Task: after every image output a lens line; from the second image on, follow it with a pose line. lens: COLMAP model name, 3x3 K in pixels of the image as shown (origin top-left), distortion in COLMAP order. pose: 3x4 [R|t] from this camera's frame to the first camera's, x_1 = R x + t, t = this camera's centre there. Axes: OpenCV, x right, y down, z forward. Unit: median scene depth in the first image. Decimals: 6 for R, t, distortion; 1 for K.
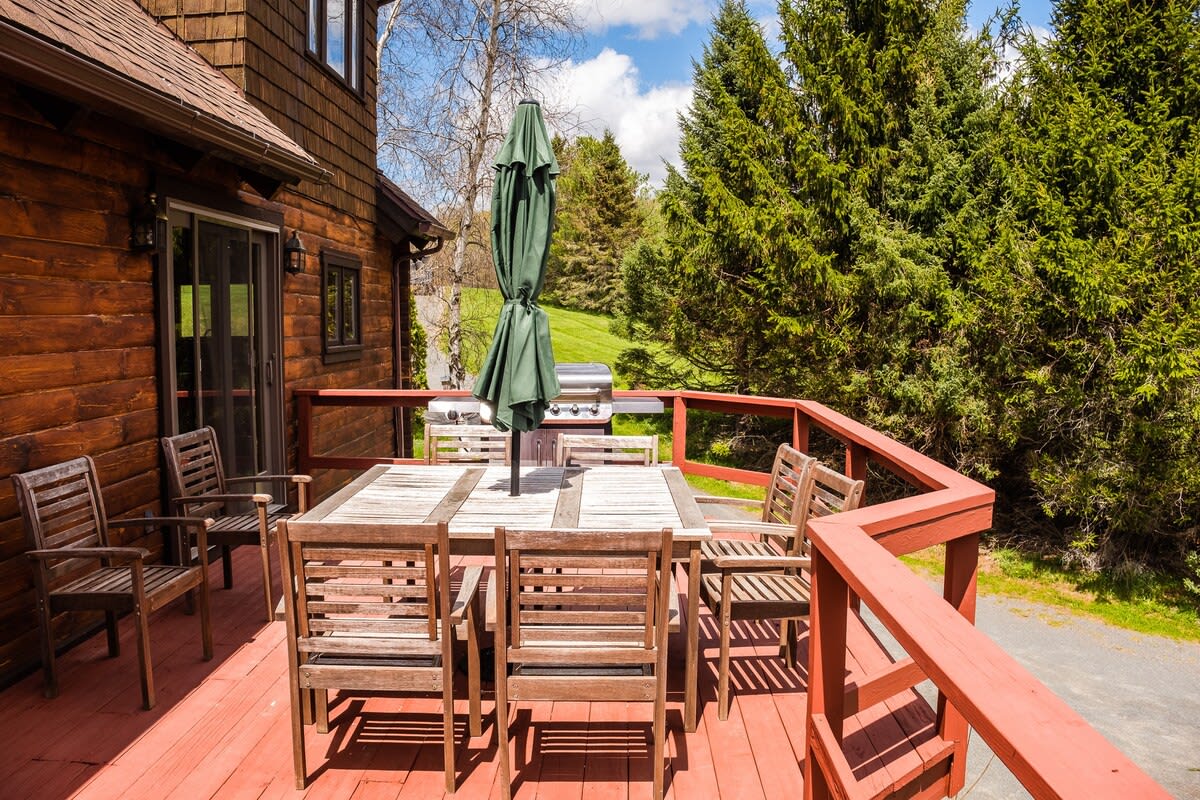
lens RADIAL K [[983.0, 0, 600.0], [0, 983.0, 400.0], [0, 0, 1]] dist [-0.158737, 0.069275]
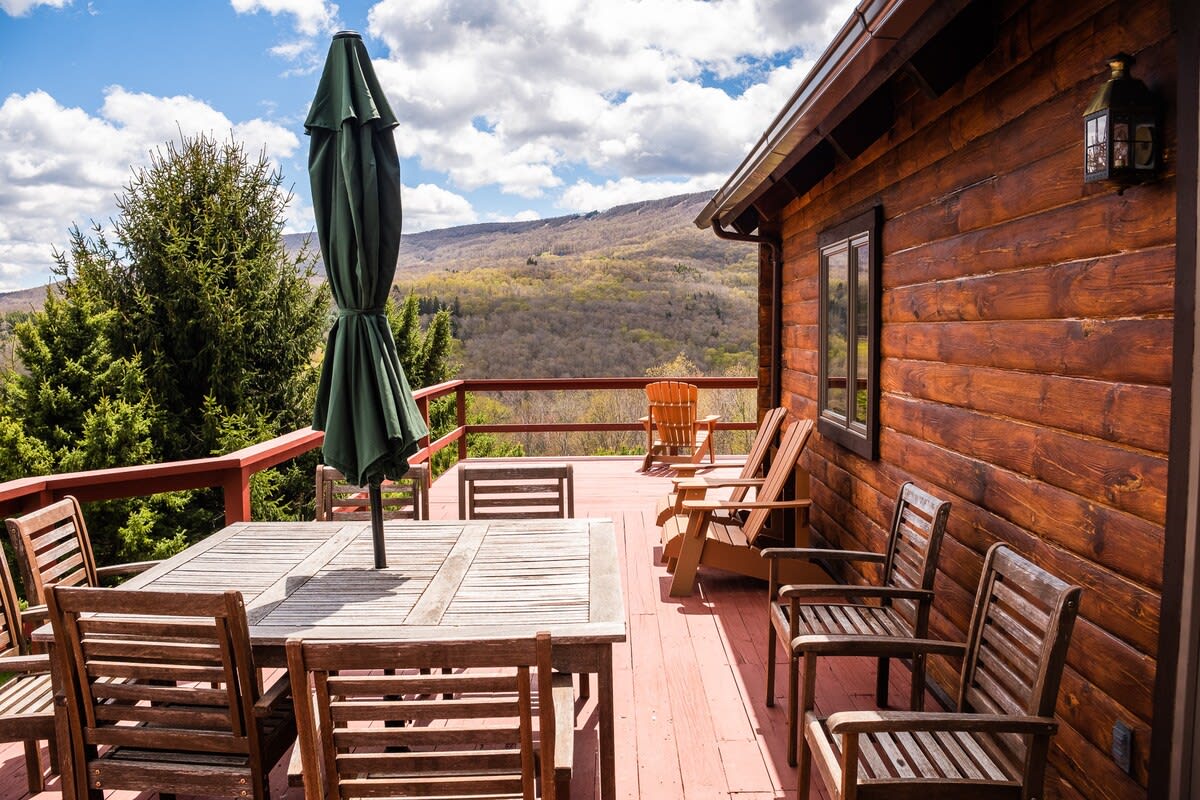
lens RADIAL K [[983.0, 0, 600.0], [0, 983.0, 400.0], [0, 0, 1]] dist [-0.158737, 0.069275]
pose [[-0.999973, 0.003689, -0.006309, -0.243770], [0.002649, 0.987496, 0.157625, -0.141391], [0.006812, 0.157604, -0.987479, 1.678839]]
